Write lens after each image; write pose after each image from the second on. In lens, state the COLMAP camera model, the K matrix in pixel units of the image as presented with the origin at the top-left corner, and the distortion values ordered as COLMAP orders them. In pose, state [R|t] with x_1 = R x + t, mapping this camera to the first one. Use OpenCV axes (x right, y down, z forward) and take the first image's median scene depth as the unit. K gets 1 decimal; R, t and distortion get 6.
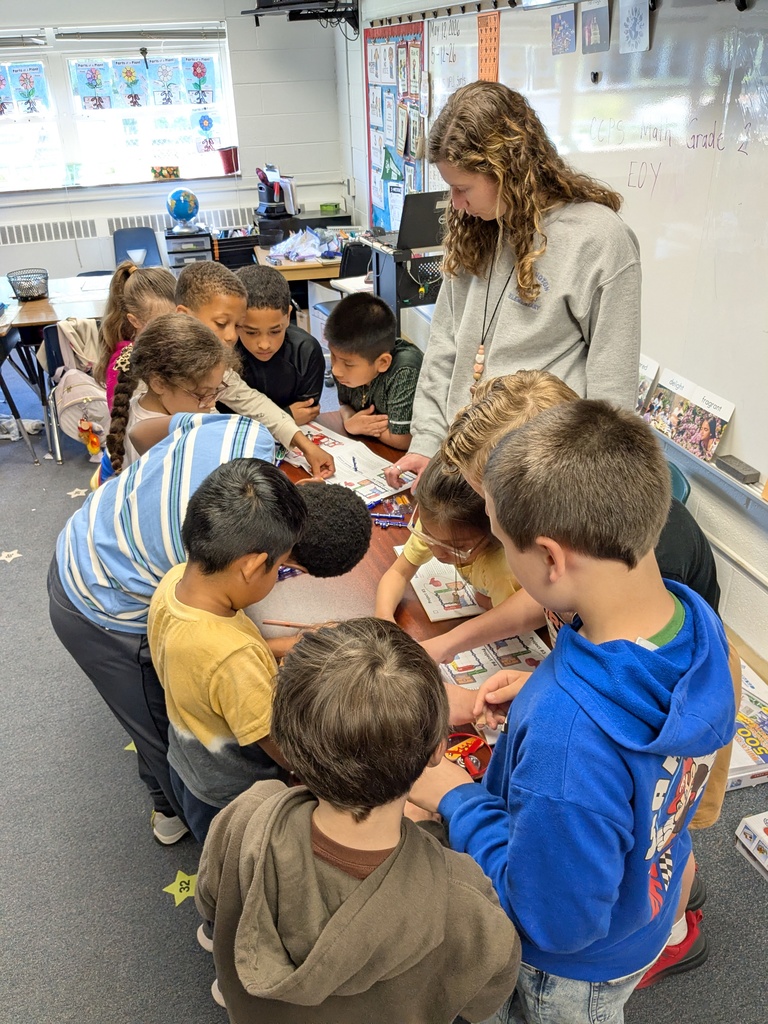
lens RADIAL K [[824.7, 0, 384.0], [0, 824.7, 512.0], [0, 0, 1]] dist [-0.006611, -0.007823]
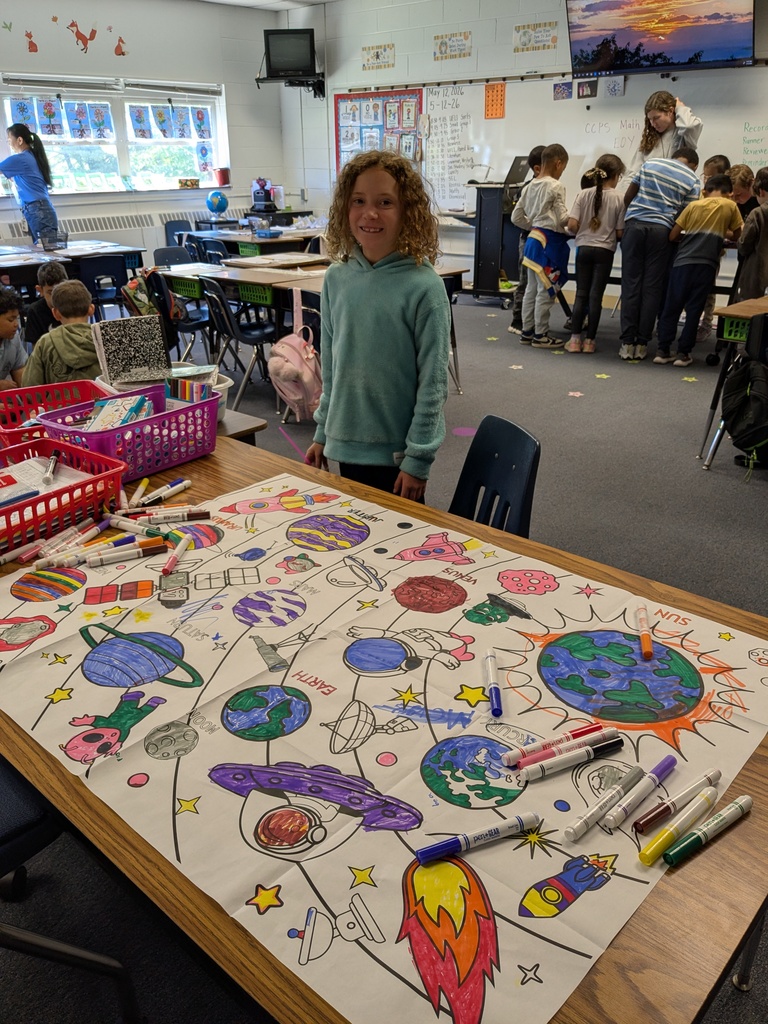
lens RADIAL K [[826.7, 0, 384.0], [0, 826.7, 512.0], [0, 0, 1]] dist [0.004377, 0.003637]
pose [[0.817518, -0.204037, 0.538547, -0.901904], [0.263687, 0.963971, -0.035063, 0.287751], [-0.511989, 0.170673, 0.841866, -0.300005]]
